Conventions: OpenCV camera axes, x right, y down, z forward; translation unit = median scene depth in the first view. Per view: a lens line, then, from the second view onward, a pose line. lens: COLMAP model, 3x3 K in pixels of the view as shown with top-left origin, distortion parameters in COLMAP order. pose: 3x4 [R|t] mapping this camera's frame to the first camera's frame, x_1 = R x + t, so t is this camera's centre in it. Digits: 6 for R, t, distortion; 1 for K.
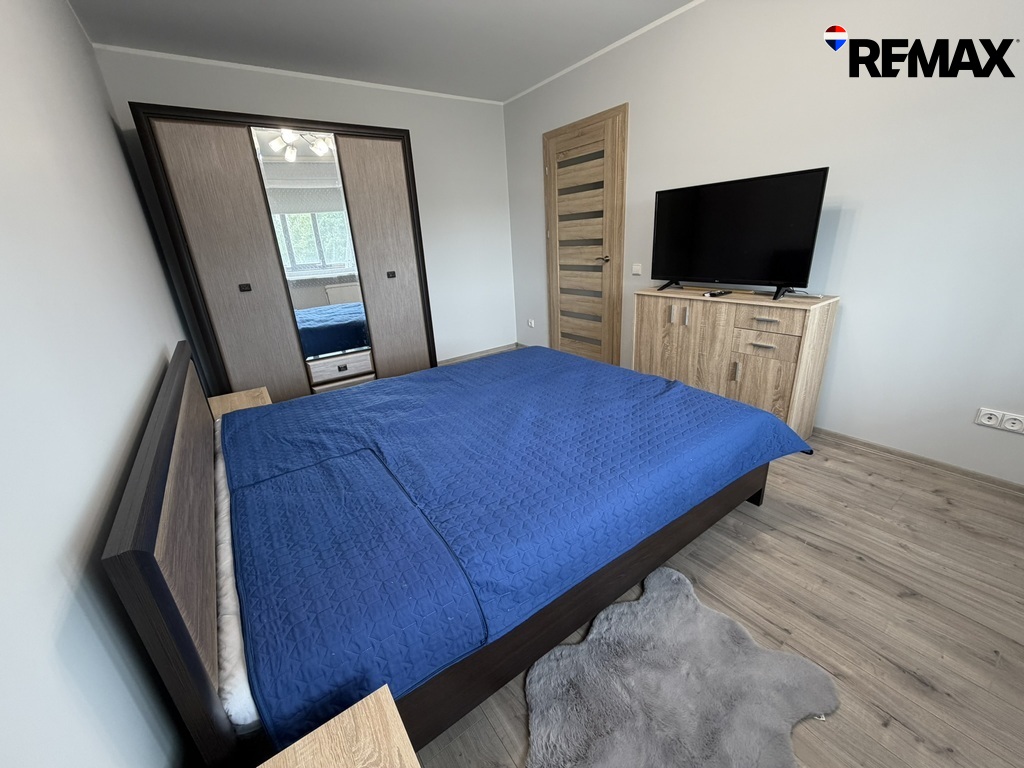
lens RADIAL K [[406.6, 0, 508.2], [0, 406.6, 385.0], [0, 0, 1]] dist [-0.002107, 0.000225]
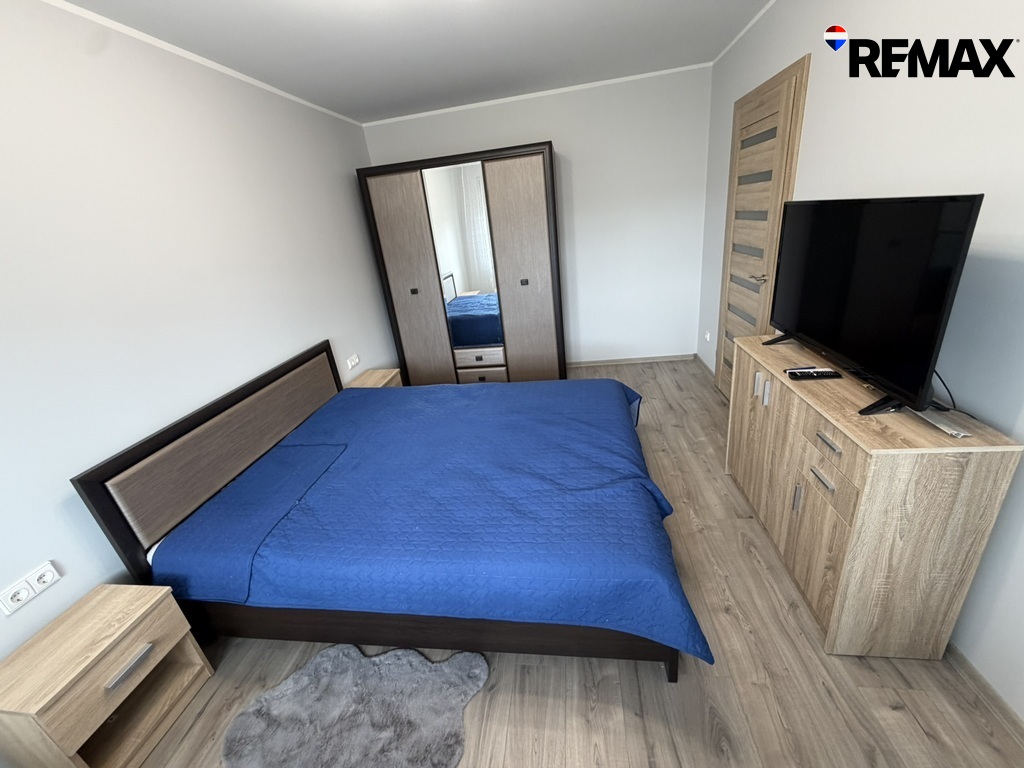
lens RADIAL K [[406.6, 0, 508.2], [0, 406.6, 385.0], [0, 0, 1]] dist [-0.002107, 0.000225]
pose [[0.733335, 0.233930, -0.638354, 0.465848], [-0.163529, 0.972066, 0.168361, -0.191375], [0.659907, -0.019076, 0.751105, 0.159661]]
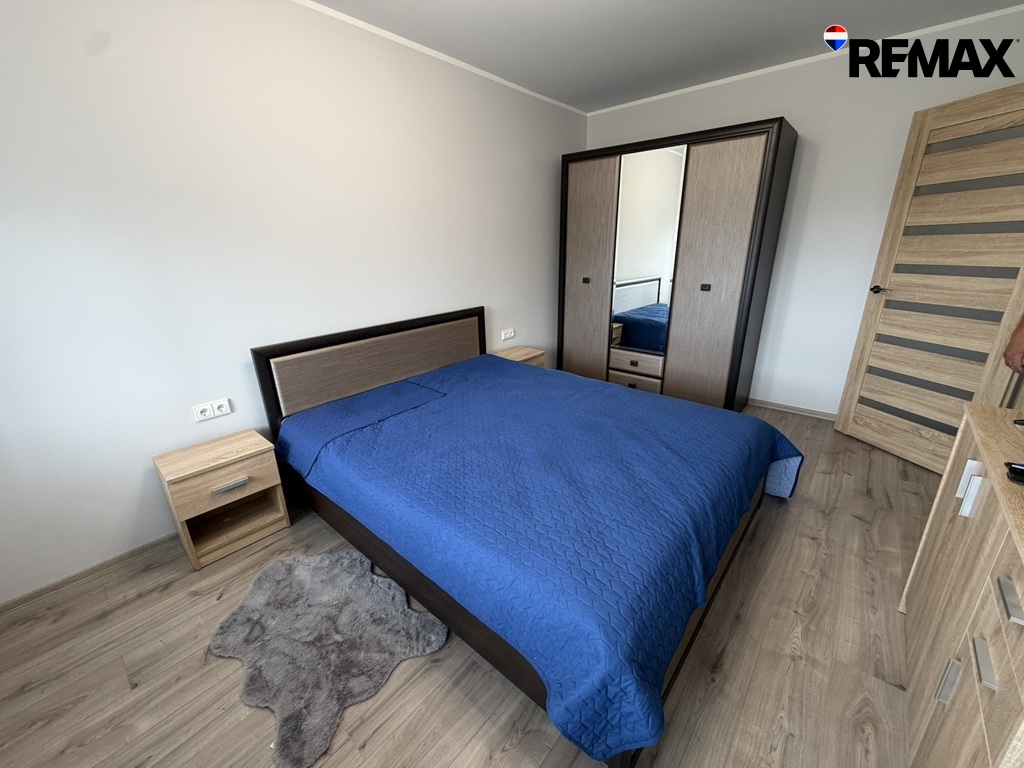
lens RADIAL K [[406.6, 0, 508.2], [0, 406.6, 385.0], [0, 0, 1]] dist [-0.002107, 0.000225]
pose [[0.240224, 0.365677, -0.899207, 0.546794], [-0.325639, 0.903012, 0.280229, -0.195570], [0.914468, 0.225499, 0.336004, 0.351130]]
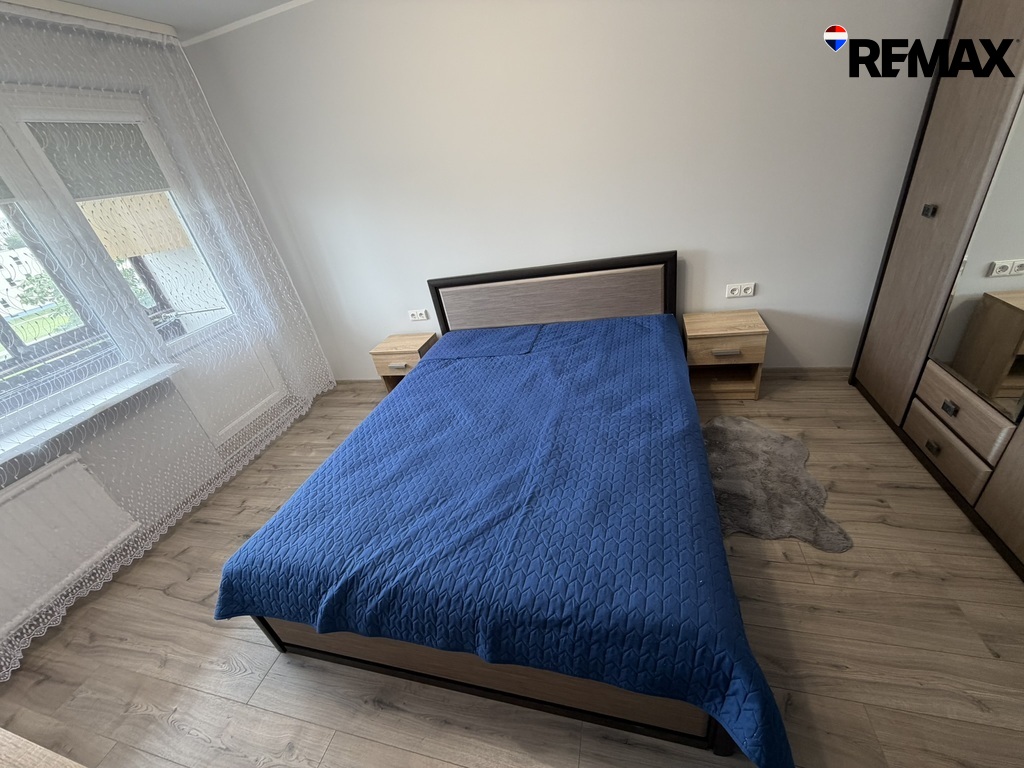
lens RADIAL K [[405.9, 0, 512.0], [0, 405.9, 384.0], [0, 0, 1]] dist [-0.000060, -0.000209]
pose [[-0.740498, 0.482995, -0.467309, 0.242519], [-0.014363, 0.683808, 0.729521, -0.453302], [0.671905, 0.546921, -0.499421, 0.912313]]
